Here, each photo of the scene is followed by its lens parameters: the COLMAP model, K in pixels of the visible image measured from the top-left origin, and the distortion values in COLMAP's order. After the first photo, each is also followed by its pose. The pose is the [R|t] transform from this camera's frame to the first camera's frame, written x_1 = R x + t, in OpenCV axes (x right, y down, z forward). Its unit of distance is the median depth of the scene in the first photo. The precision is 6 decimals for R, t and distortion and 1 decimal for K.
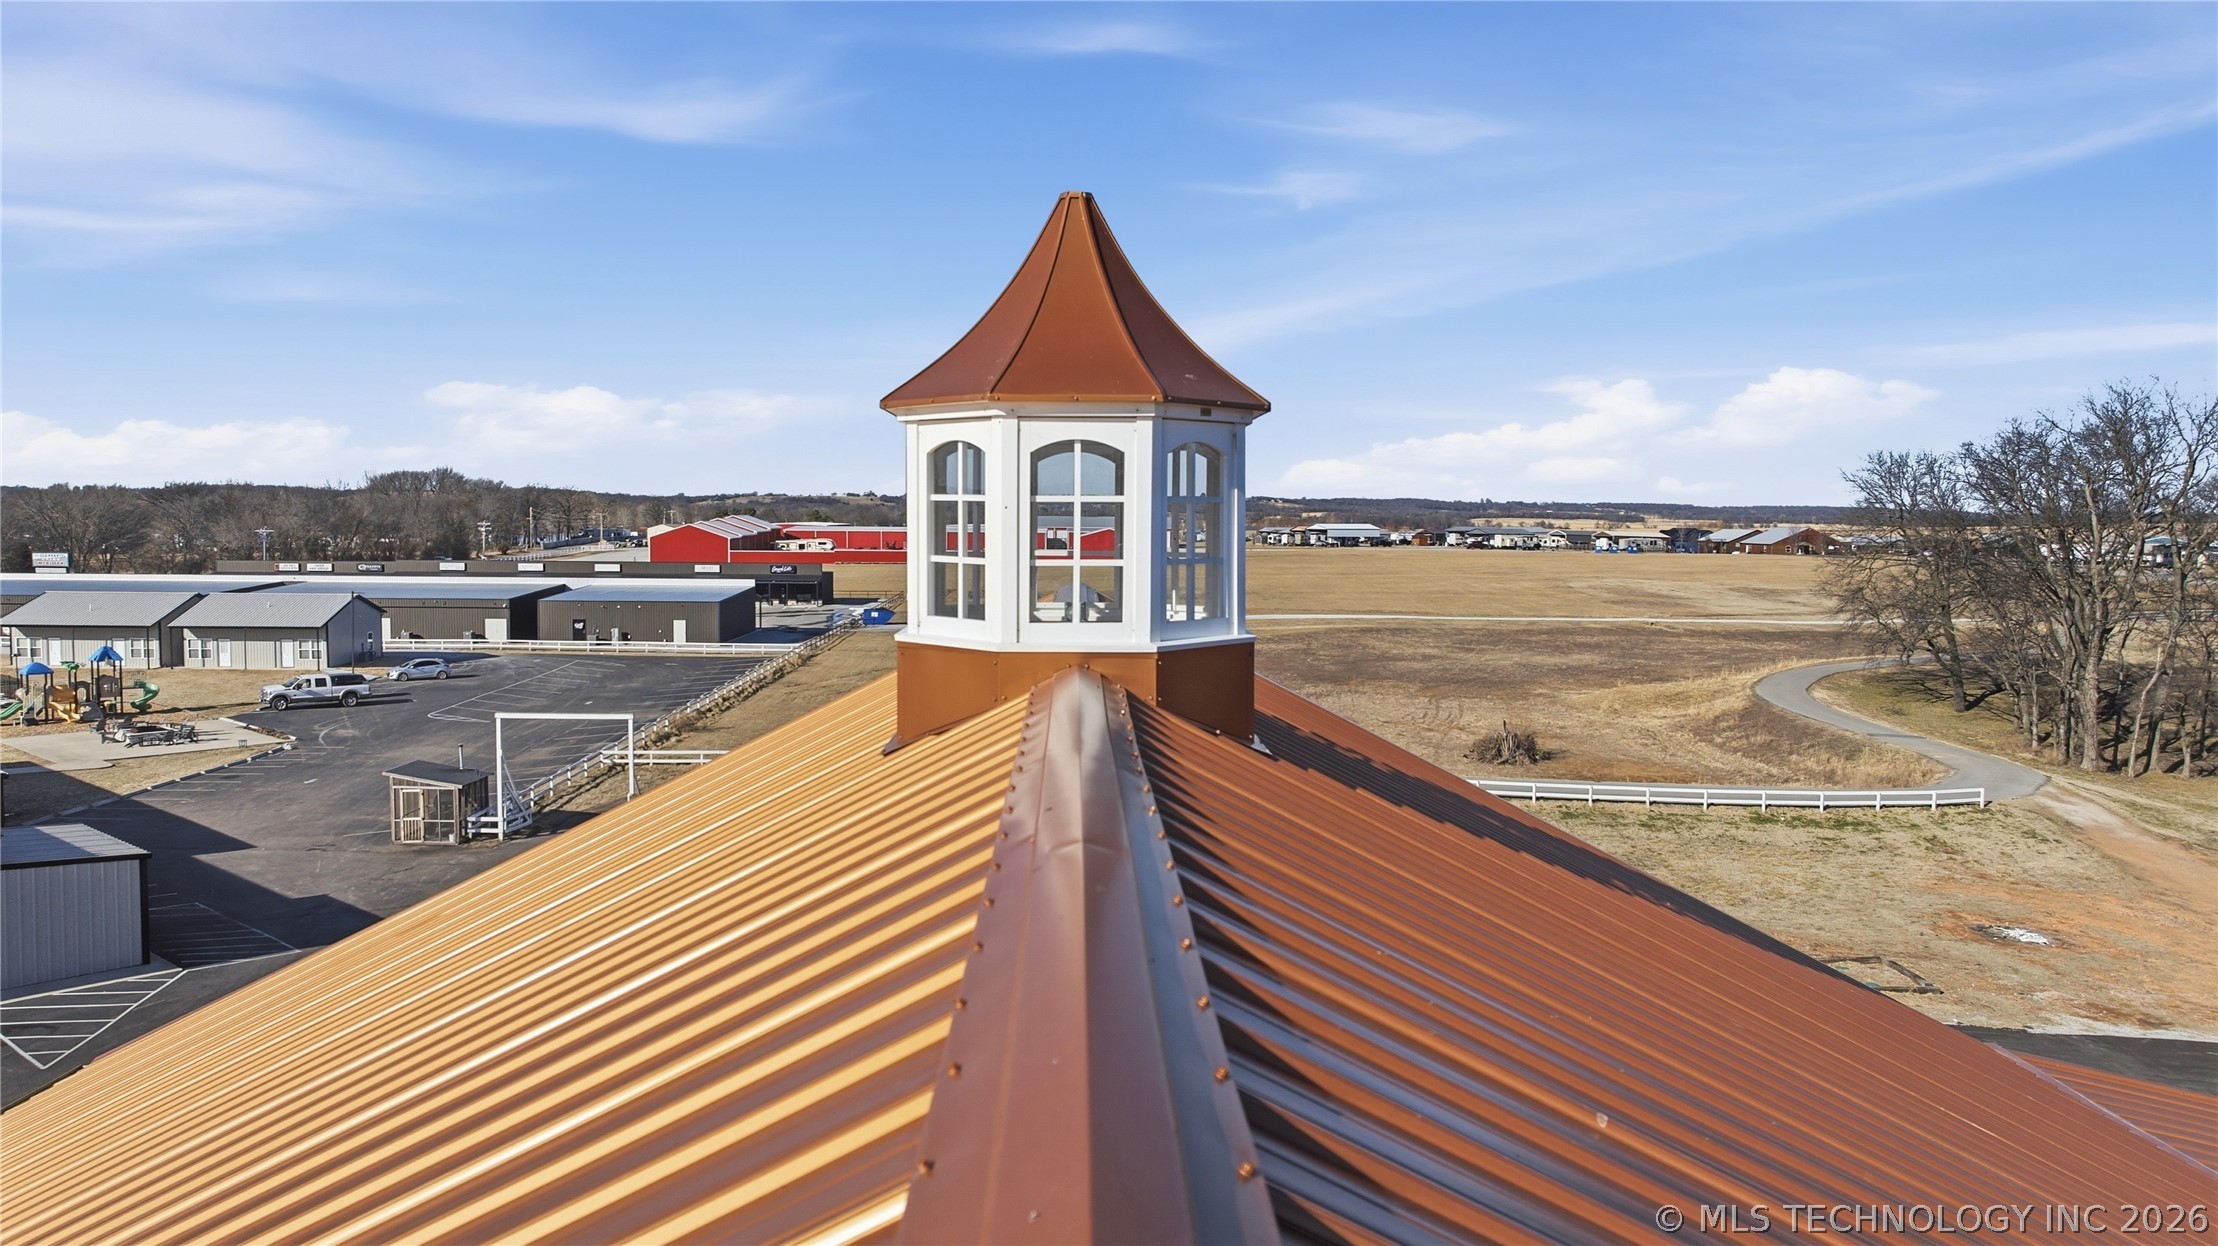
lens RADIAL K [[1565.1, 0, 1119.0], [0, 1565.1, 607.2], [0, 0, 1]] dist [-0.025080, 0.023072]
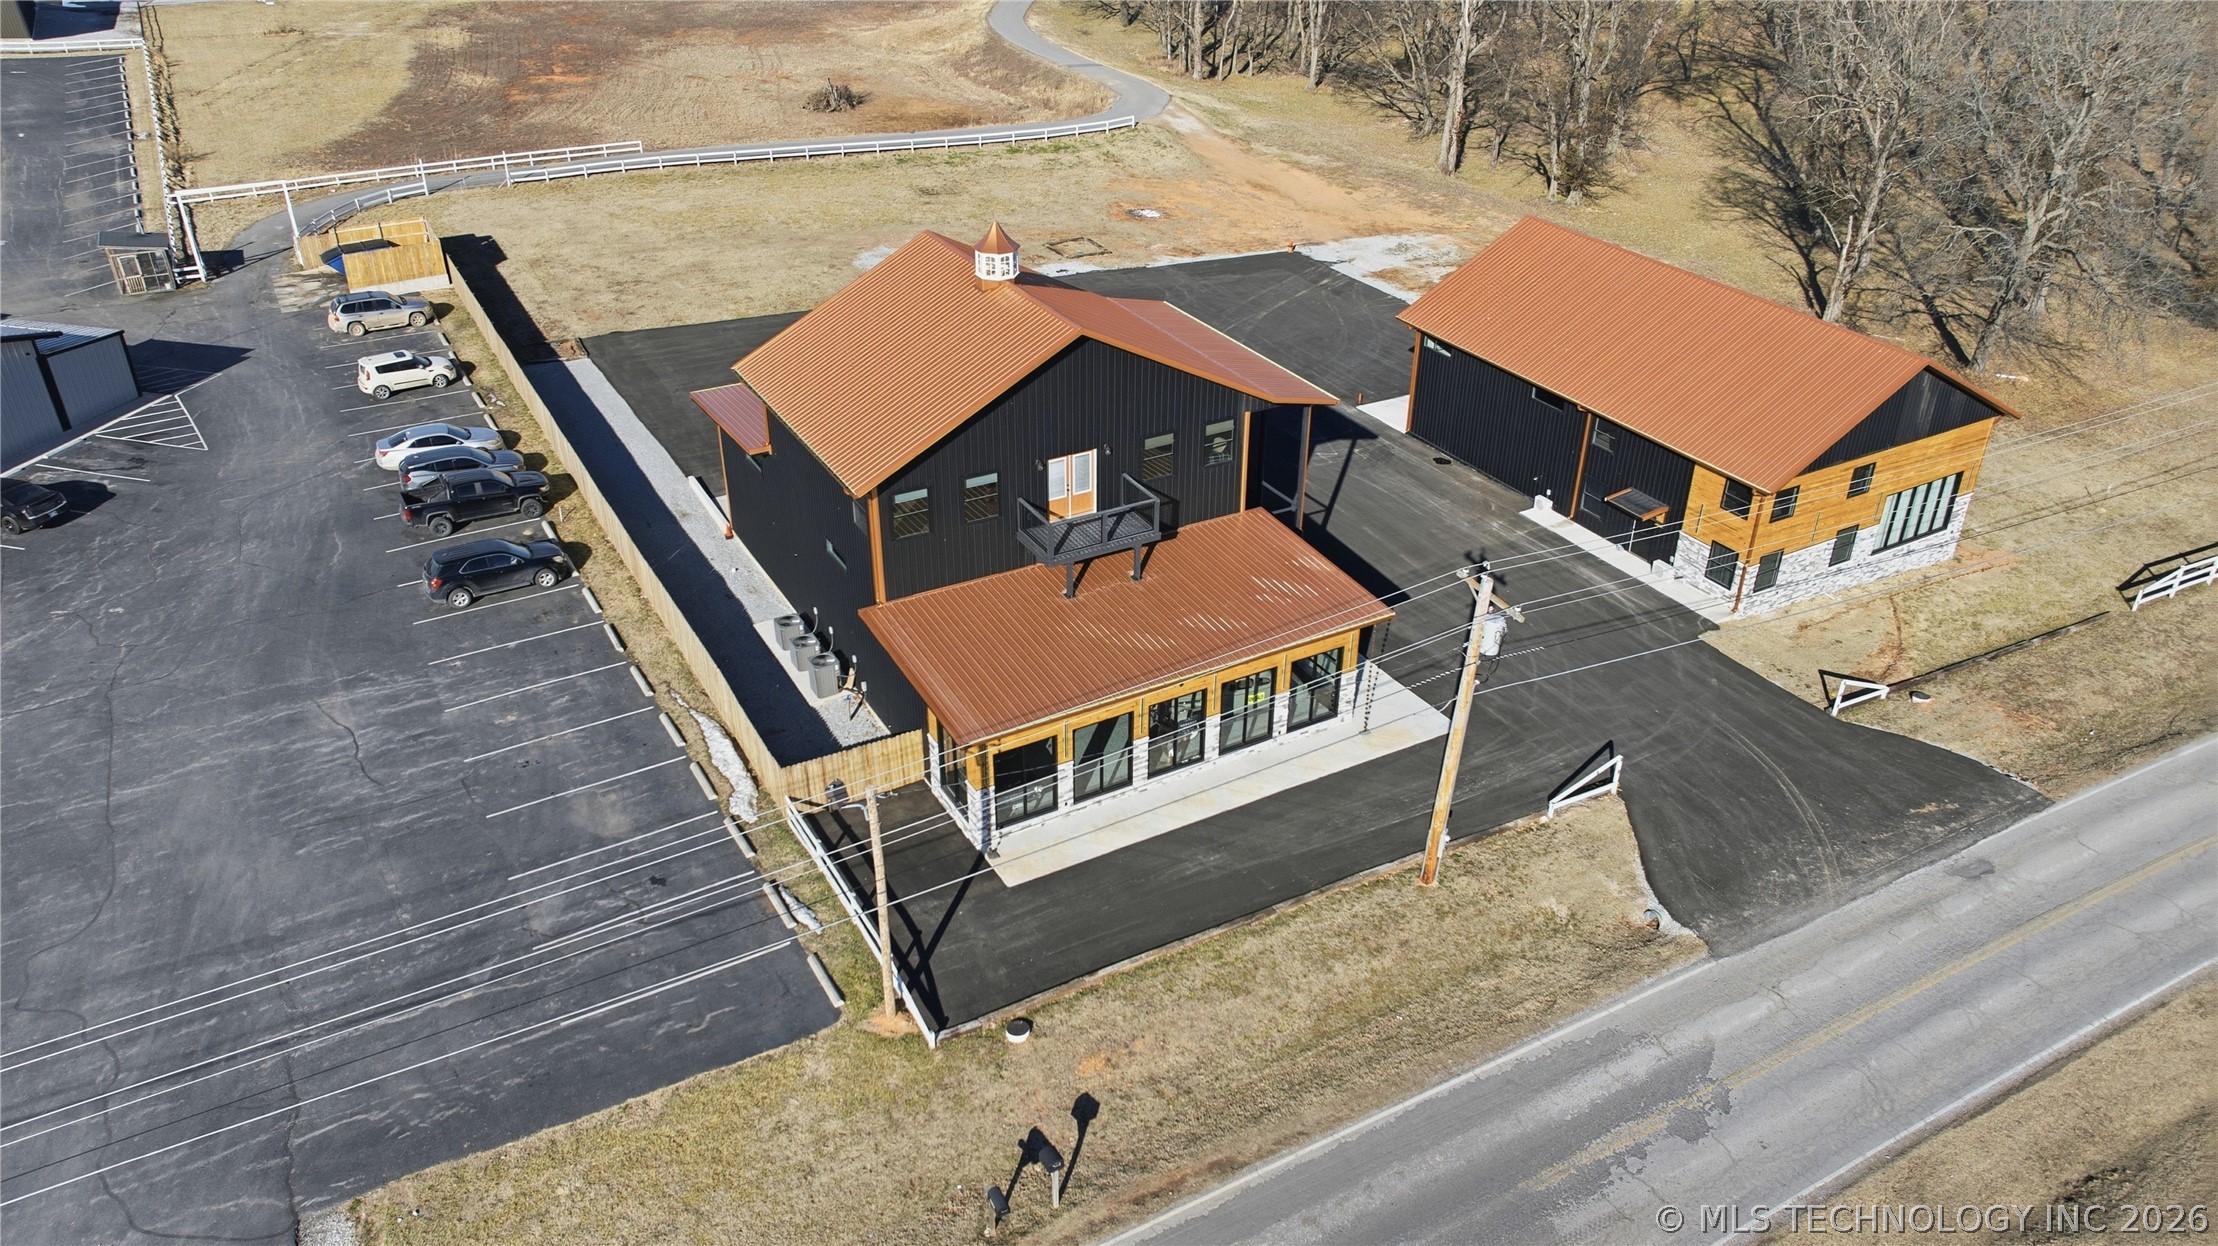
lens RADIAL K [[1565.1, 0, 1119.5], [0, 1565.1, 616.5], [0, 0, 1]] dist [-0.025080, 0.023072]
pose [[0.883362, -0.237714, 0.403934, -0.186560], [0.028993, 0.887899, 0.459124, -0.124261], [-0.467793, -0.393861, 0.791229, -0.377017]]
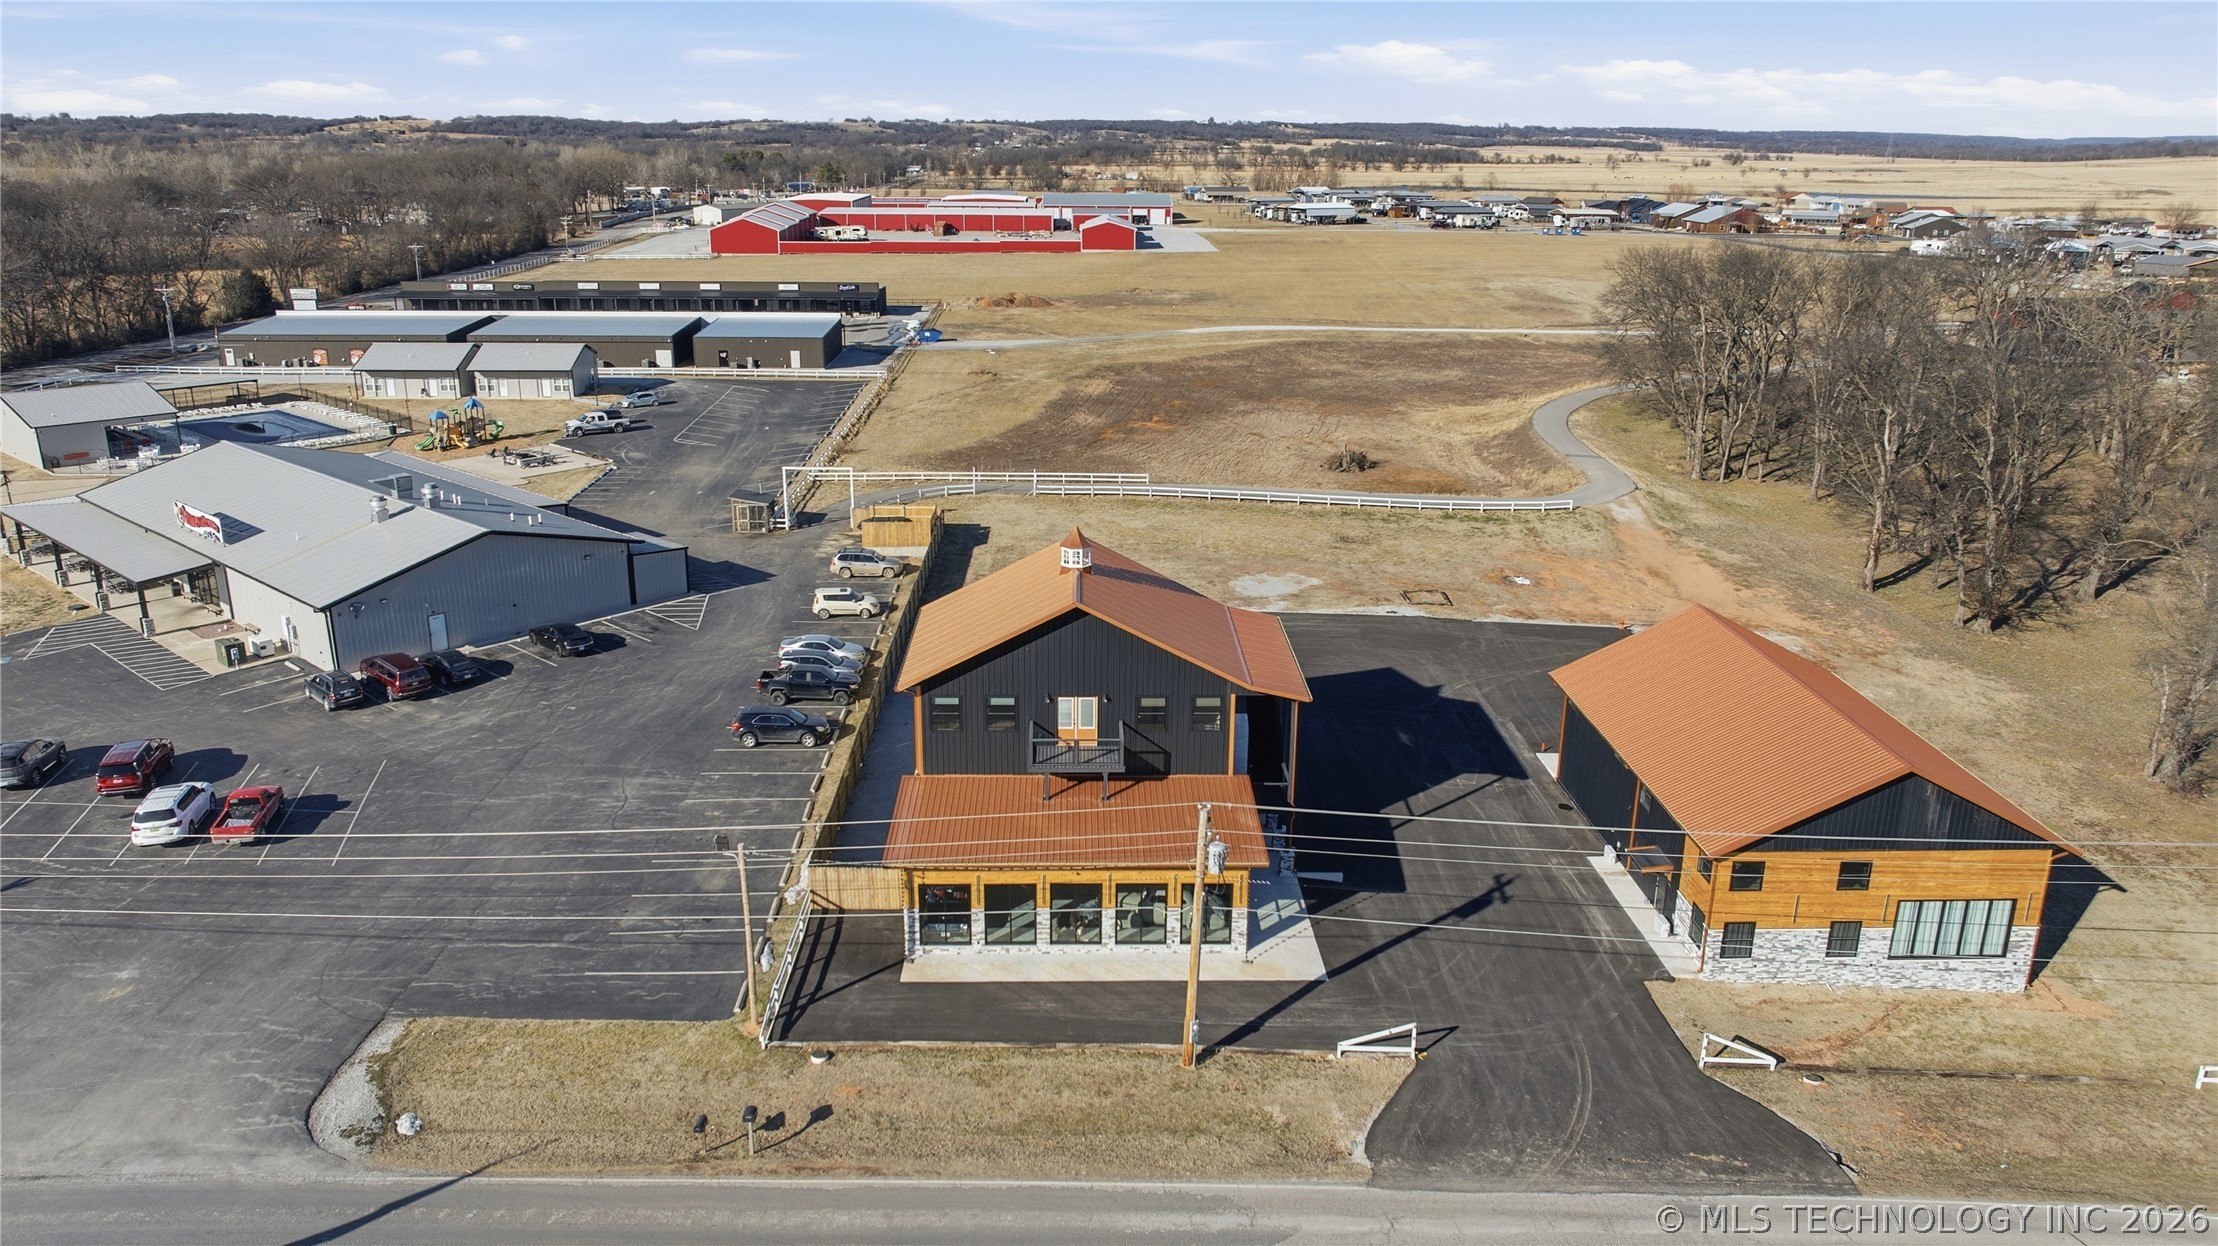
lens RADIAL K [[1565.1, 0, 1117.3], [0, 1565.1, 621.5], [0, 0, 1]] dist [-0.025080, 0.023072]
pose [[0.999989, 0.001056, -0.004674, 0.018591], [0.000104, 0.970400, 0.241505, -0.132716], [0.004791, -0.241503, 0.970388, -0.577838]]
